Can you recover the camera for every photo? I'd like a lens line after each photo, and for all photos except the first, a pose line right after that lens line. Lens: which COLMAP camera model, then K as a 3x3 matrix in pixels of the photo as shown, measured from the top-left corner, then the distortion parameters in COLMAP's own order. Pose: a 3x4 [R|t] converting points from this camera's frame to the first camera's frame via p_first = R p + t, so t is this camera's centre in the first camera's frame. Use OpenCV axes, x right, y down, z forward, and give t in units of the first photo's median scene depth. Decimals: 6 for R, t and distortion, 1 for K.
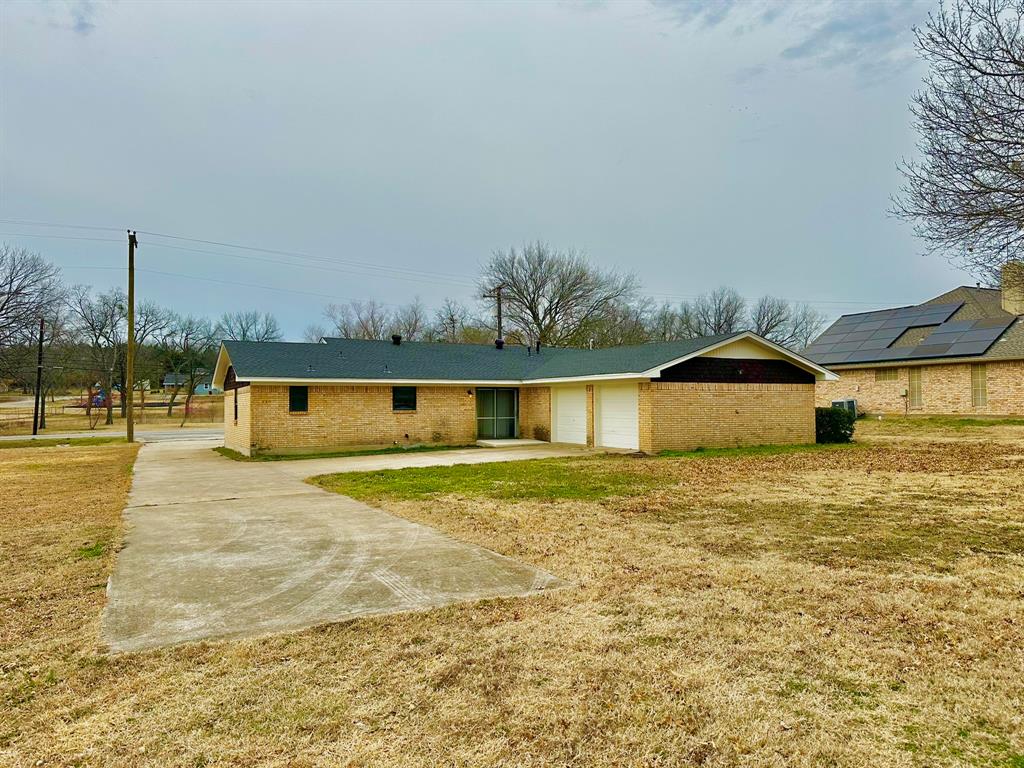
lens RADIAL K [[727.5, 0, 515.6], [0, 727.5, 385.3], [0, 0, 1]] dist [0.082319, -0.100226]
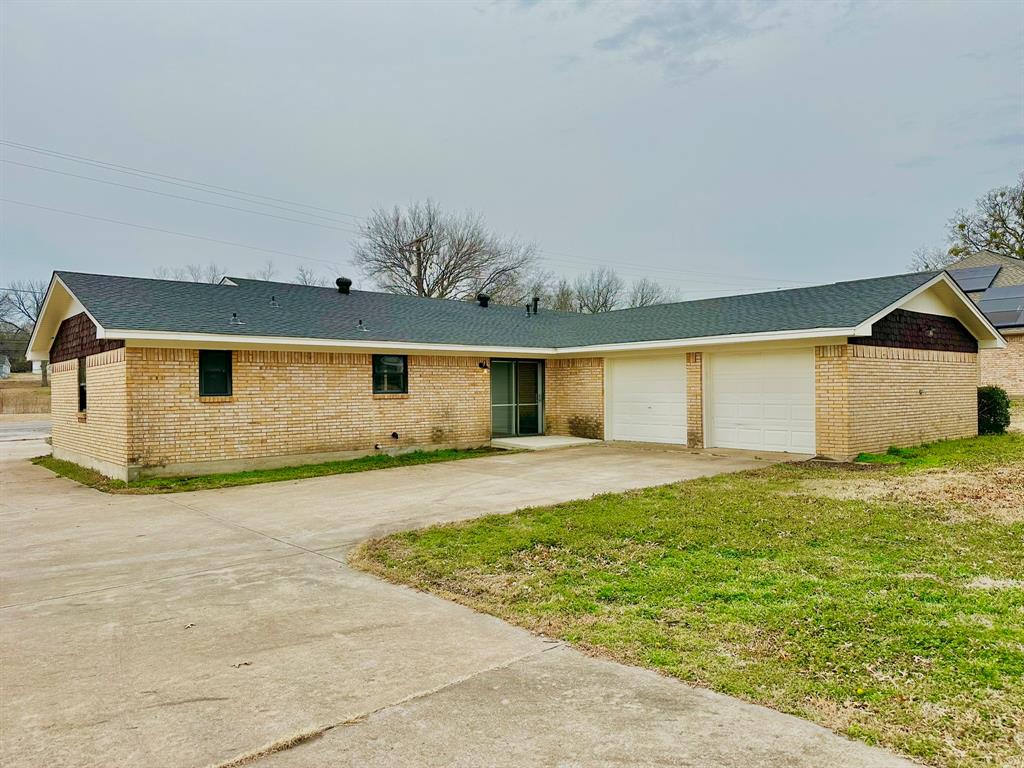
lens RADIAL K [[727.5, 0, 515.6], [0, 727.5, 385.3], [0, 0, 1]] dist [0.082319, -0.100226]
pose [[0.974754, -0.003044, 0.223262, -0.184890], [-0.001294, 0.999813, 0.019284, 0.015273], [-0.223279, -0.019086, 0.974568, 0.375457]]
